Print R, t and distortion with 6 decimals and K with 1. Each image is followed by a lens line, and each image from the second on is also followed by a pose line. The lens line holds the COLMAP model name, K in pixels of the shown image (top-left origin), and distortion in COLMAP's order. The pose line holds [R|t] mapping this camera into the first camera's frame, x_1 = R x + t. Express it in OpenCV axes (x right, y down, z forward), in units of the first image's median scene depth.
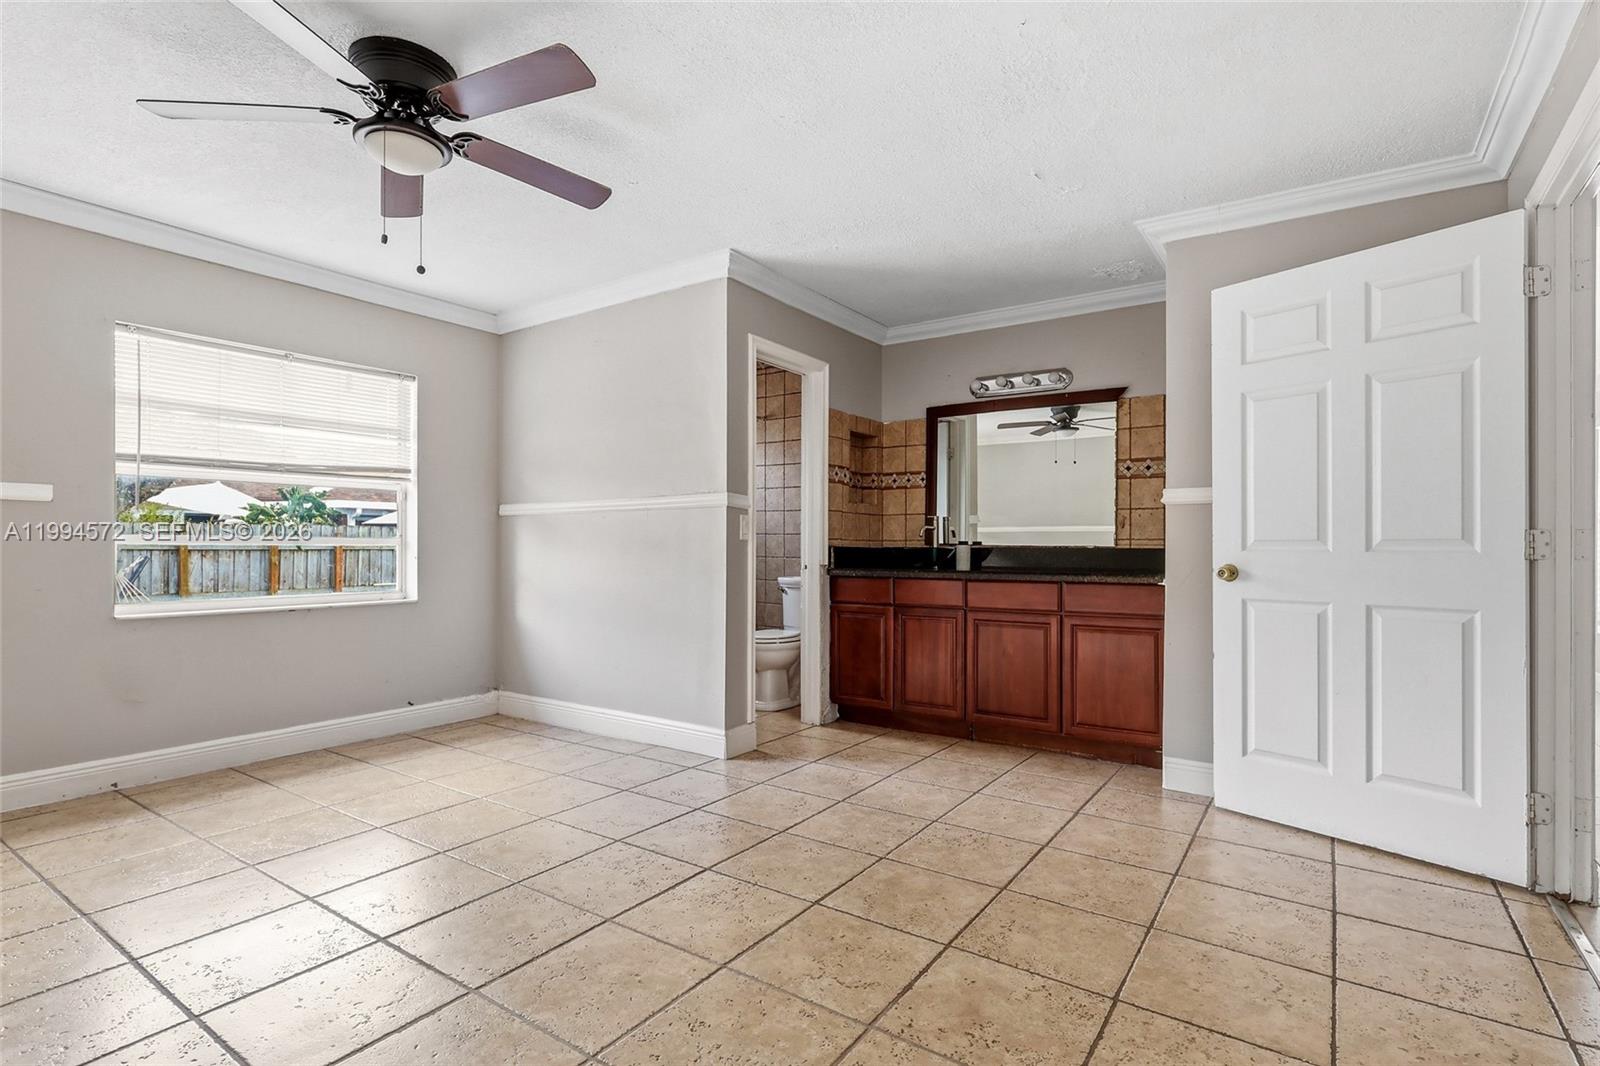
lens RADIAL K [[773.6, 0, 795.6], [0, 773.6, 543.7], [0, 0, 1]] dist [-0.003050, 0.001259]
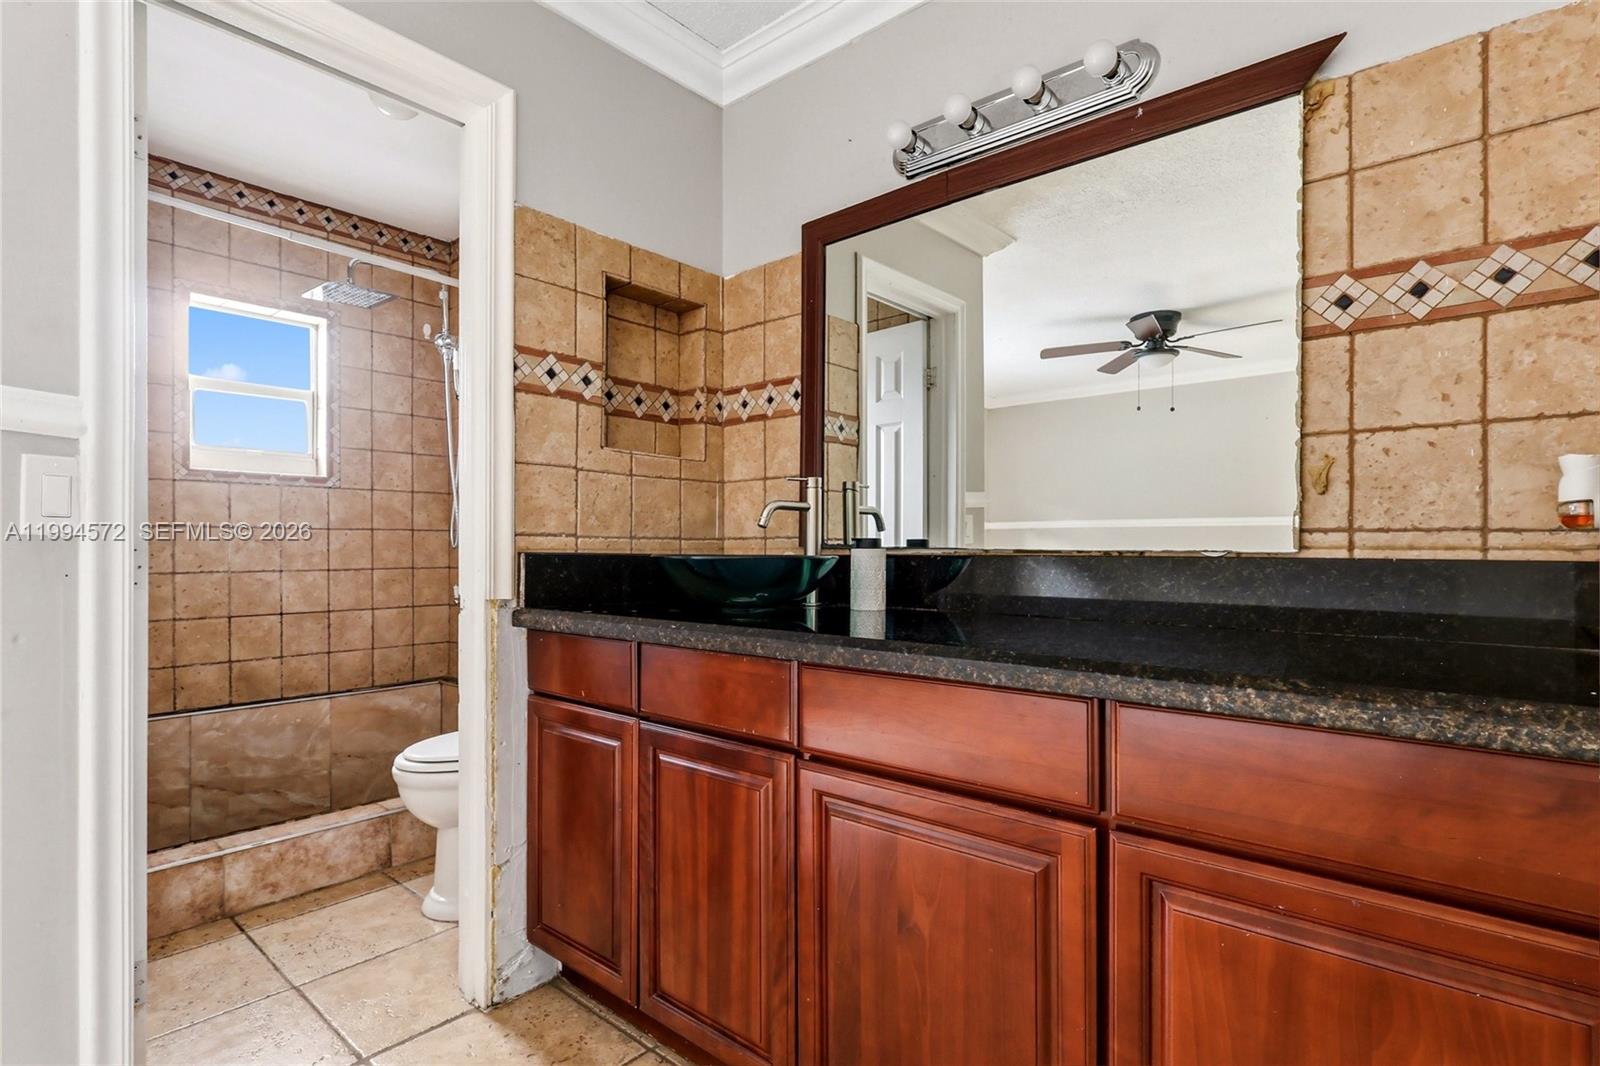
lens RADIAL K [[777.8, 0, 794.0], [0, 777.8, 549.4], [0, 0, 1]] dist [-0.001906, 0.000676]
pose [[0.994025, -0.002318, -0.109124, 0.229196], [0.002919, 0.999981, 0.005353, 0.000147], [0.109110, -0.005640, 0.994014, 0.623455]]
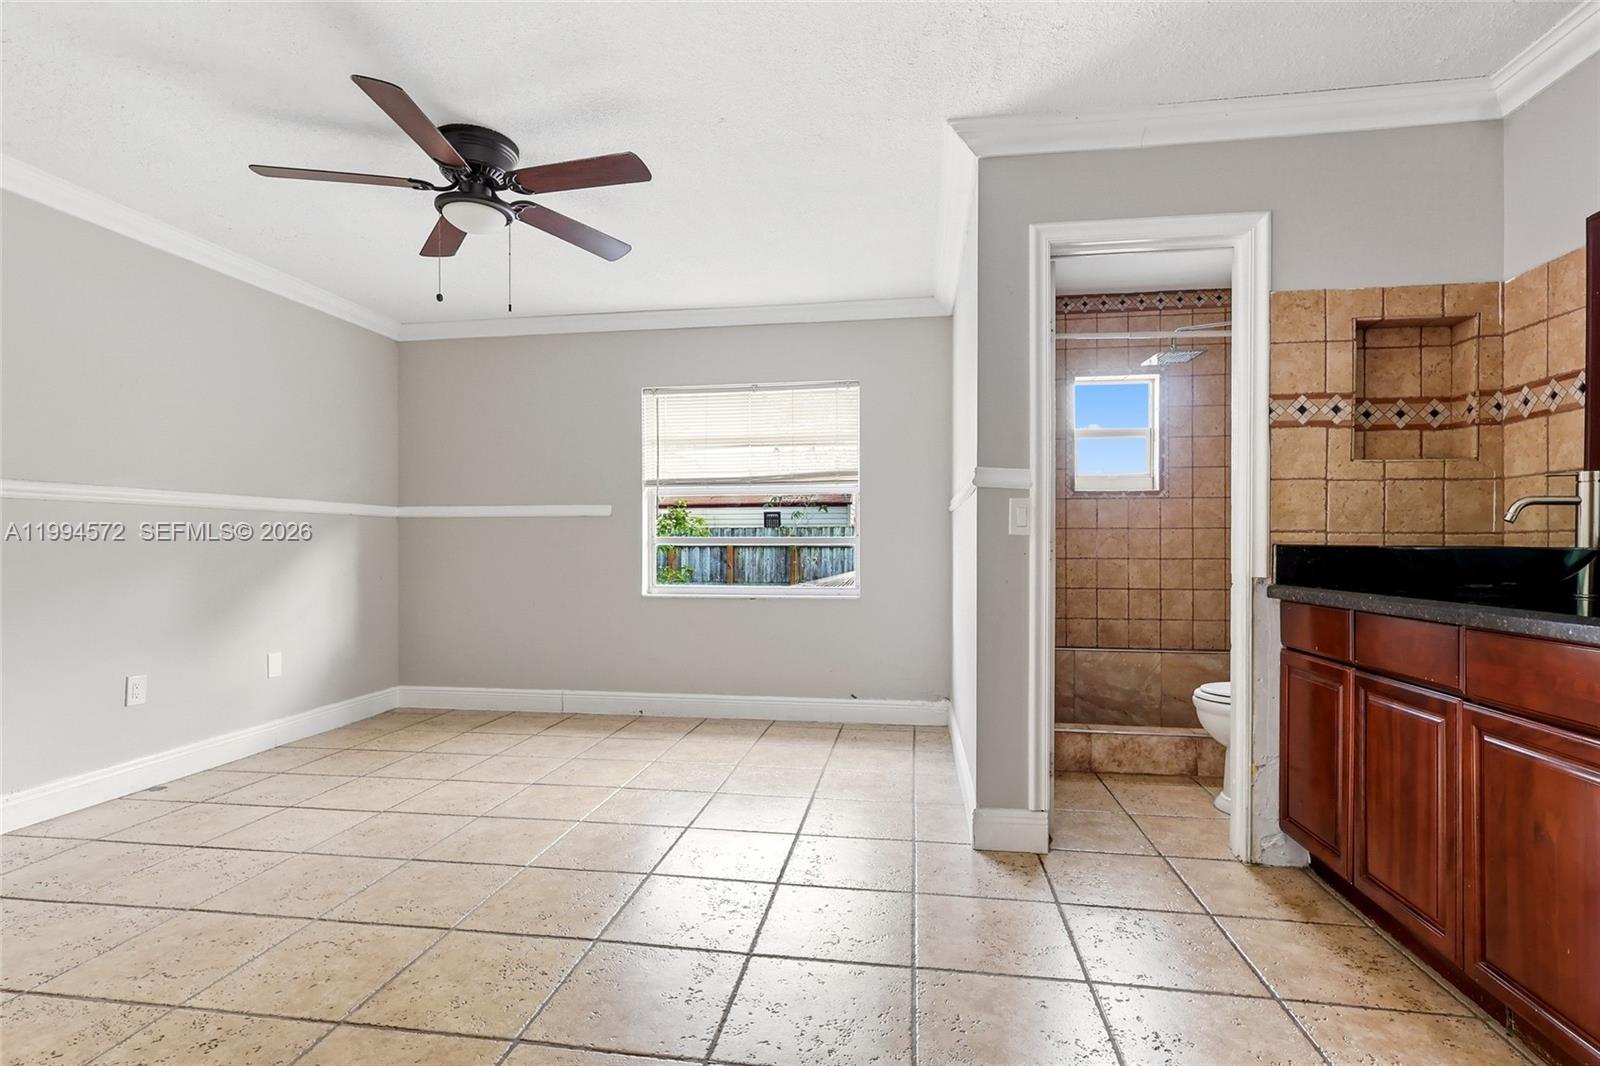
lens RADIAL K [[773.6, 0, 795.6], [0, 773.6, 543.7], [0, 0, 1]] dist [-0.003050, 0.001259]
pose [[0.437118, -0.002569, -0.899401, 0.391398], [0.003428, 0.999993, -0.001190, 0.002347], [0.899398, -0.002563, 0.437124, 0.459240]]
